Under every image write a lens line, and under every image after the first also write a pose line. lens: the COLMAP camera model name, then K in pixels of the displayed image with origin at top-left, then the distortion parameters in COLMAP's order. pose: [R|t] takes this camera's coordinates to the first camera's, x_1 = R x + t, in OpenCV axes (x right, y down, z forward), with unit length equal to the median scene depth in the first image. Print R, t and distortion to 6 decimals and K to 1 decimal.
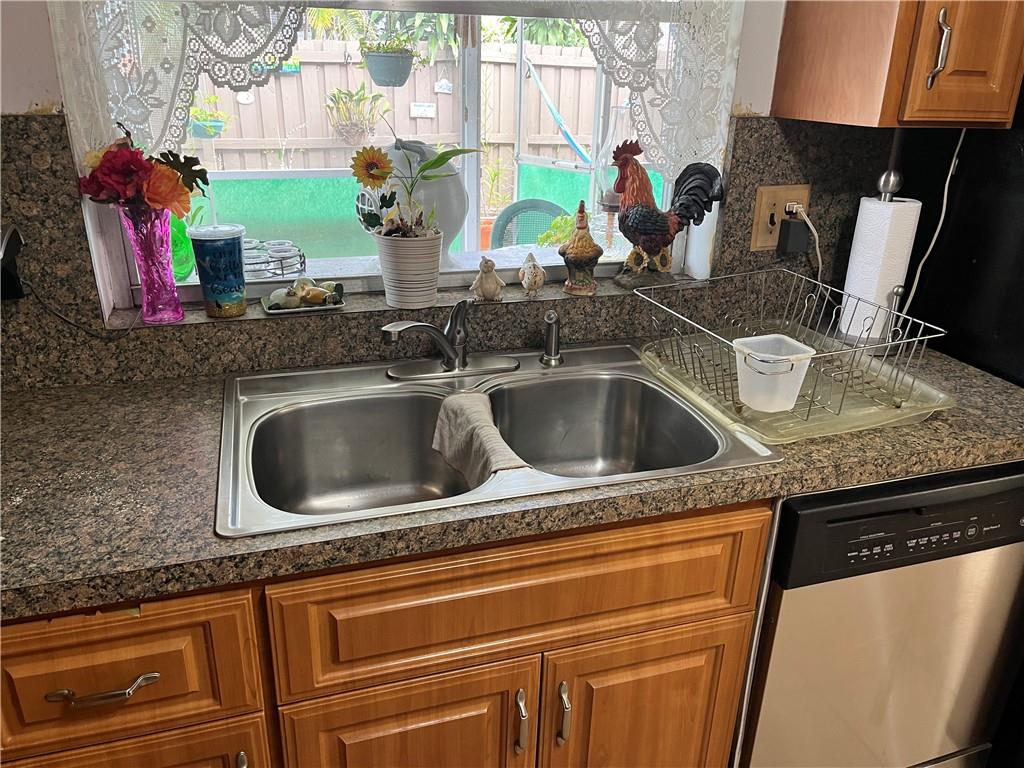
lens RADIAL K [[787.0, 0, 511.0], [0, 787.0, 386.8], [0, 0, 1]] dist [0.031874, -0.026982]
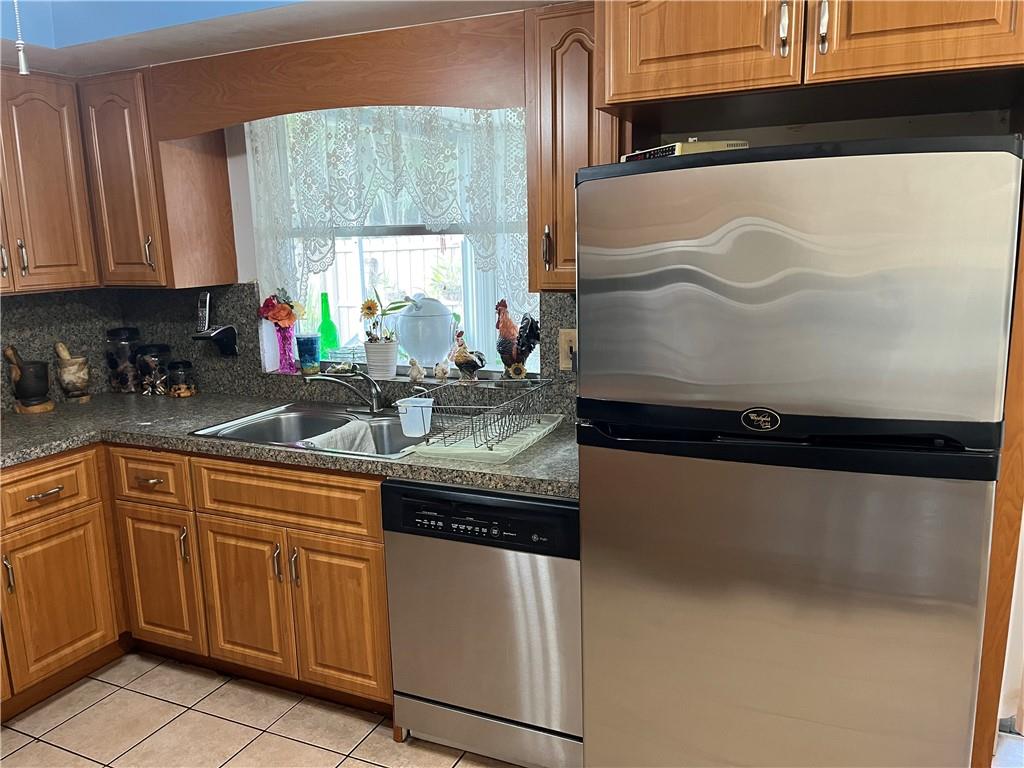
lens RADIAL K [[787.0, 0, 514.9], [0, 787.0, 384.0], [0, 0, 1]] dist [0.031874, -0.026982]
pose [[0.742274, 0.087728, -0.664329, 1.722907], [-0.220451, 0.968178, -0.118463, 0.075378], [0.632796, 0.234384, 0.737993, -0.240098]]
